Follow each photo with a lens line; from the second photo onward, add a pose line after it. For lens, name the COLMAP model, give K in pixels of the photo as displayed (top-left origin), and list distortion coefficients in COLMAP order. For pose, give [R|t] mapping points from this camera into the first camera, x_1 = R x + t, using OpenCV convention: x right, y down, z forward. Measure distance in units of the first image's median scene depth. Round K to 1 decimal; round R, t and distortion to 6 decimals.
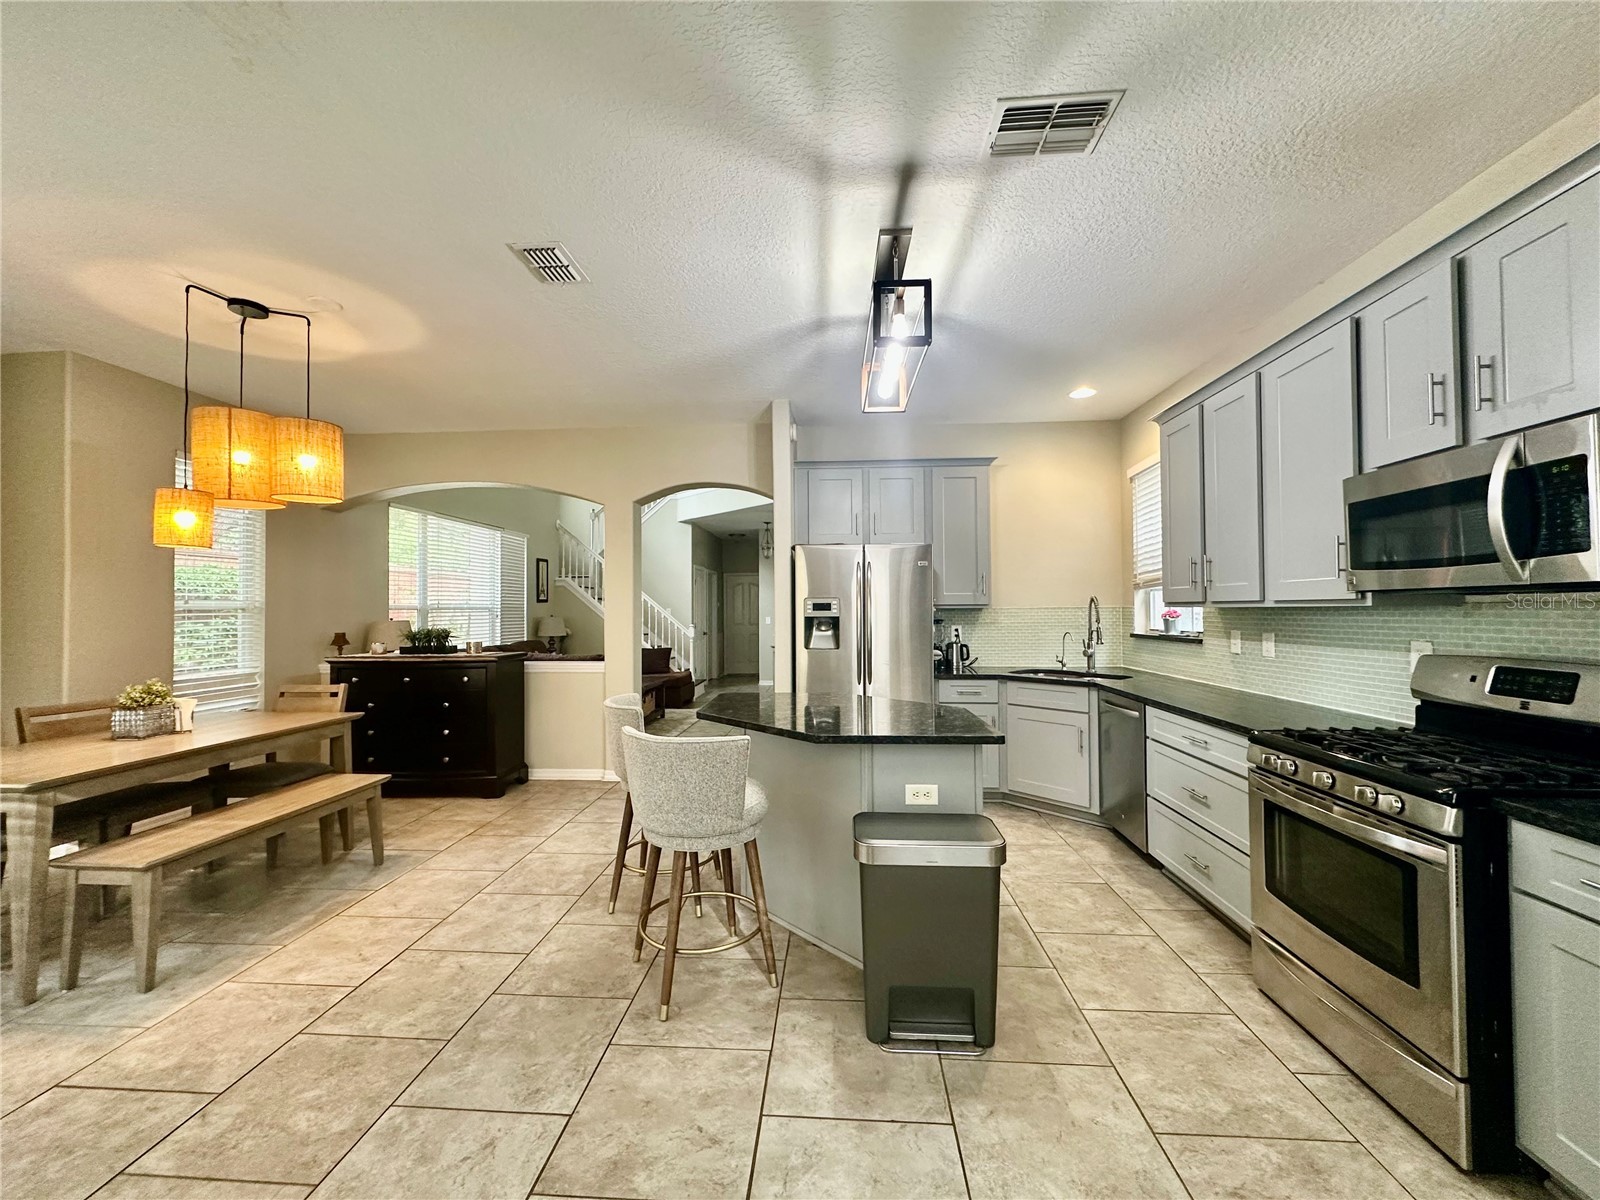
lens RADIAL K [[637.4, 0, 802.0], [0, 637.4, 597.9], [0, 0, 1]] dist [0.000155, 0.000379]
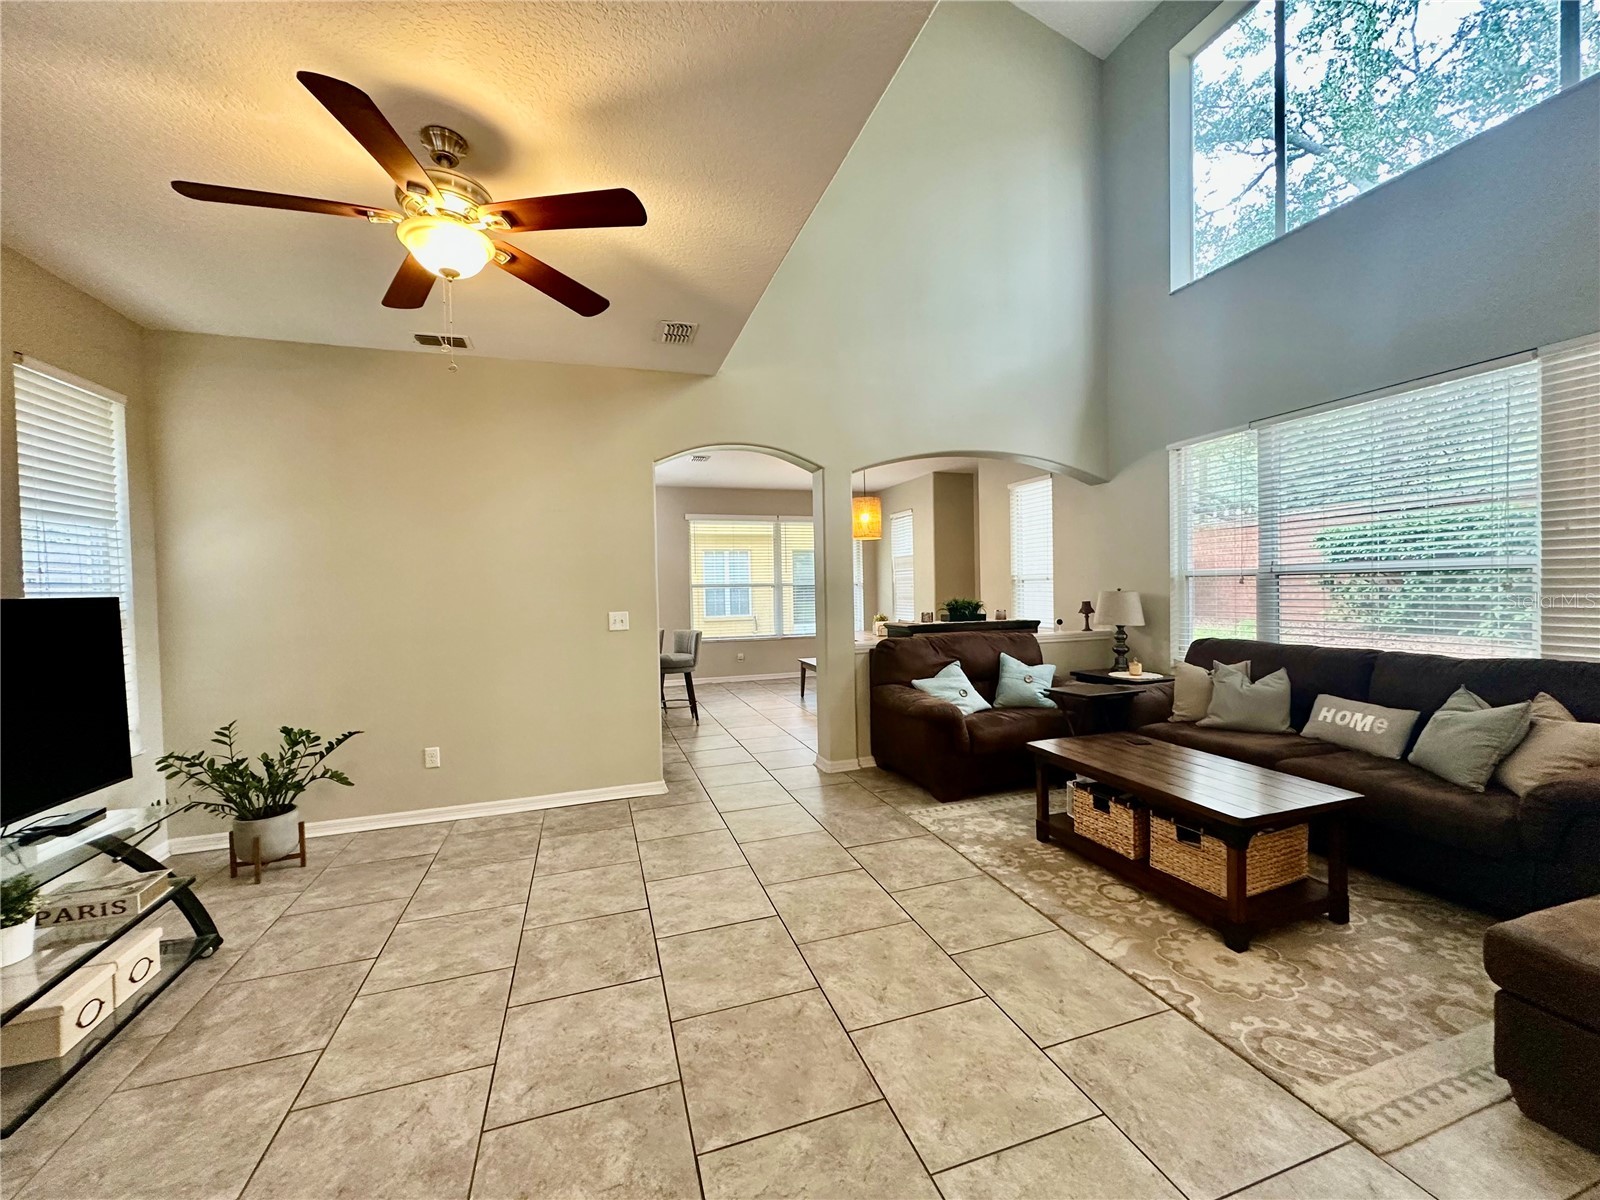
lens RADIAL K [[637.4, 0, 802.0], [0, 637.4, 597.9], [0, 0, 1]] dist [0.000155, 0.000379]
pose [[-0.928224, 0.031639, -0.370674, 0.150220], [0.032669, 0.999460, 0.003502, 0.042435], [0.370584, -0.008859, -0.928757, 2.489780]]
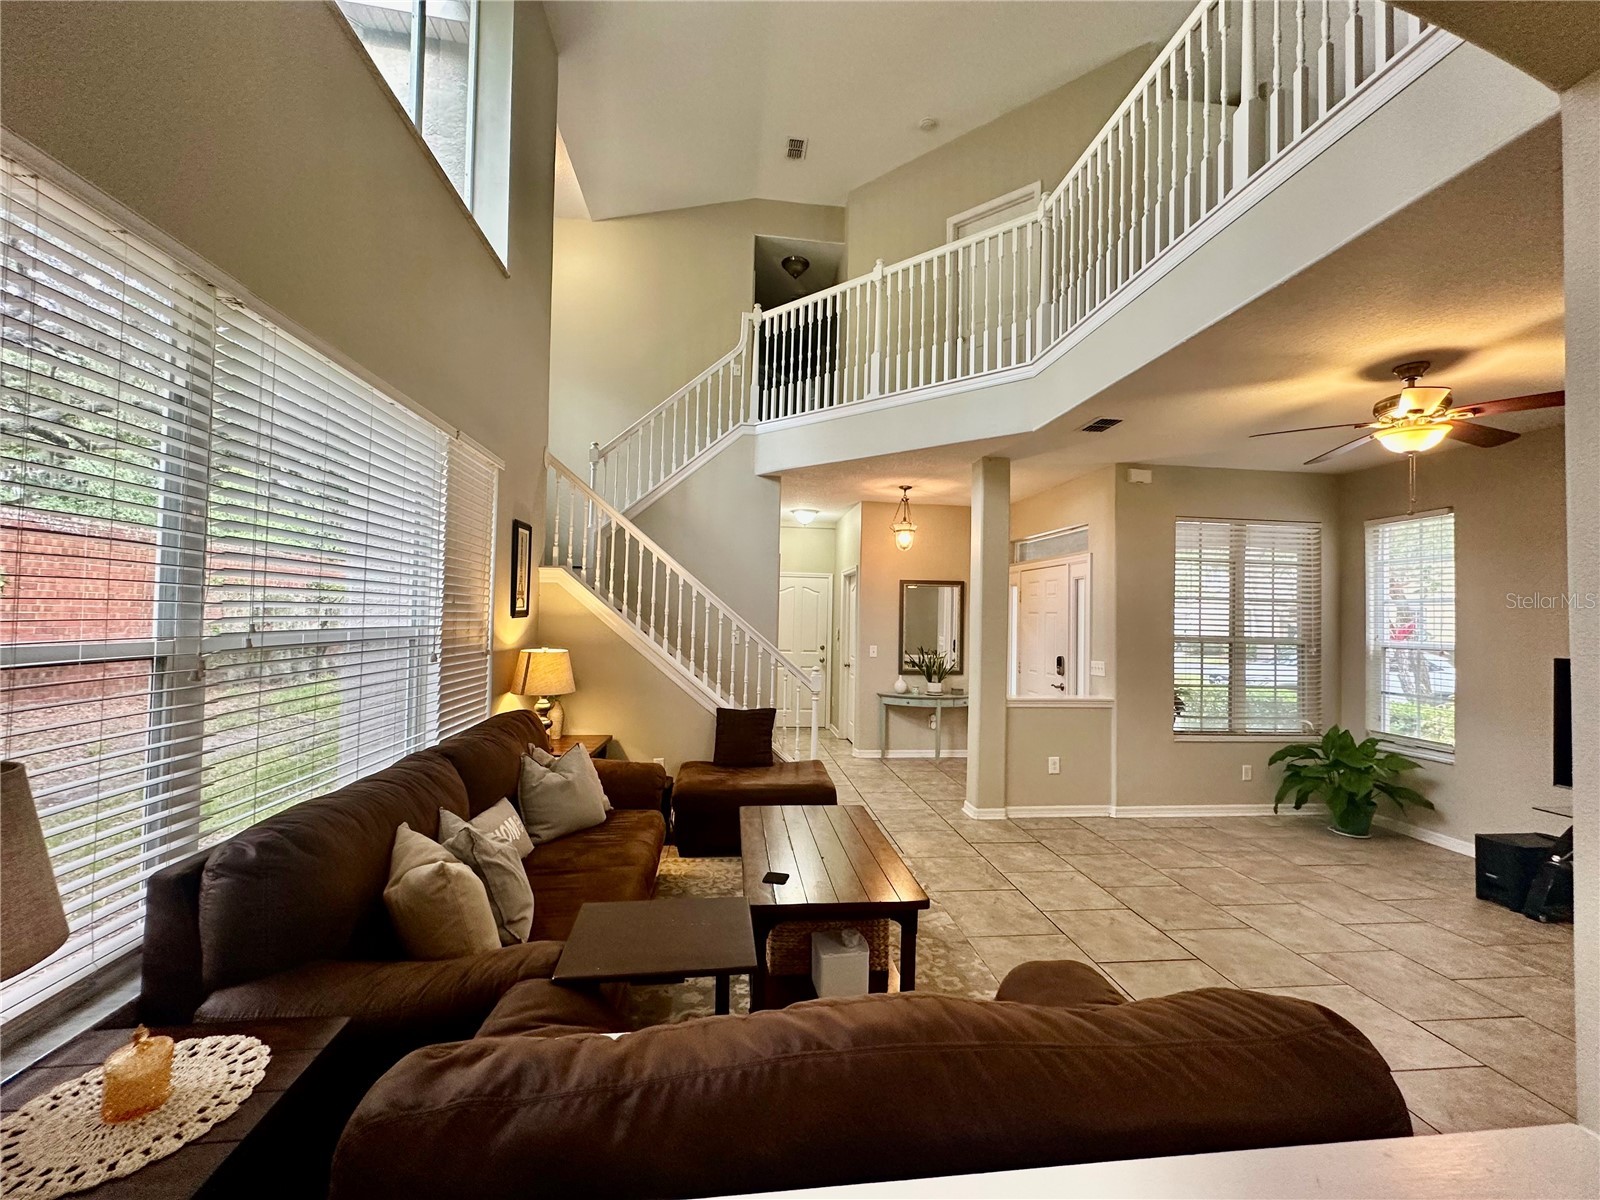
lens RADIAL K [[637.4, 0, 802.0], [0, 637.4, 597.9], [0, 0, 1]] dist [0.000155, 0.000379]
pose [[0.984644, 0.032087, 0.171603, -0.681111], [-0.030544, 0.999466, -0.011624, -0.017357], [-0.171884, 0.006204, 0.985098, 1.222483]]
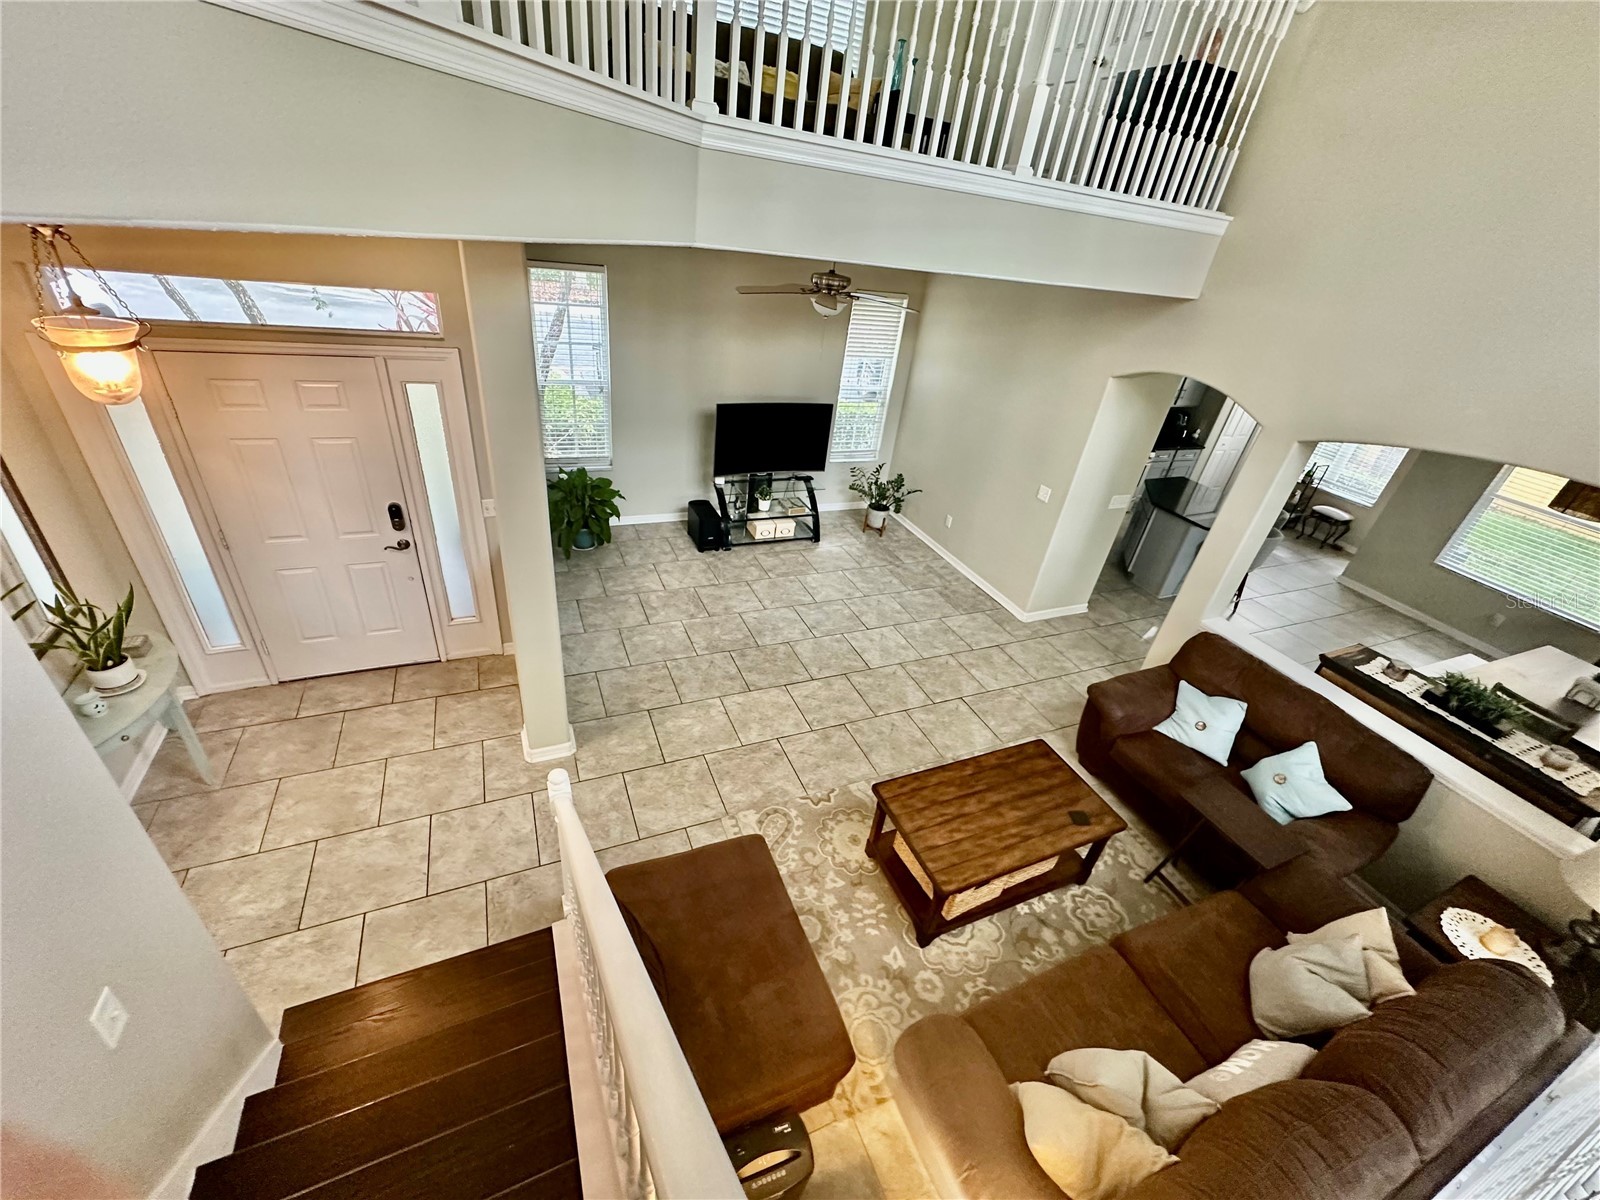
lens RADIAL K [[637.4, 0, 802.0], [0, 637.4, 597.9], [0, 0, 1]] dist [0.000155, 0.000379]
pose [[-0.453631, -0.506116, 0.733530, -0.899485], [-0.136411, 0.852824, 0.504066, -0.380215], [-0.880688, 0.128599, -0.455907, 2.538830]]
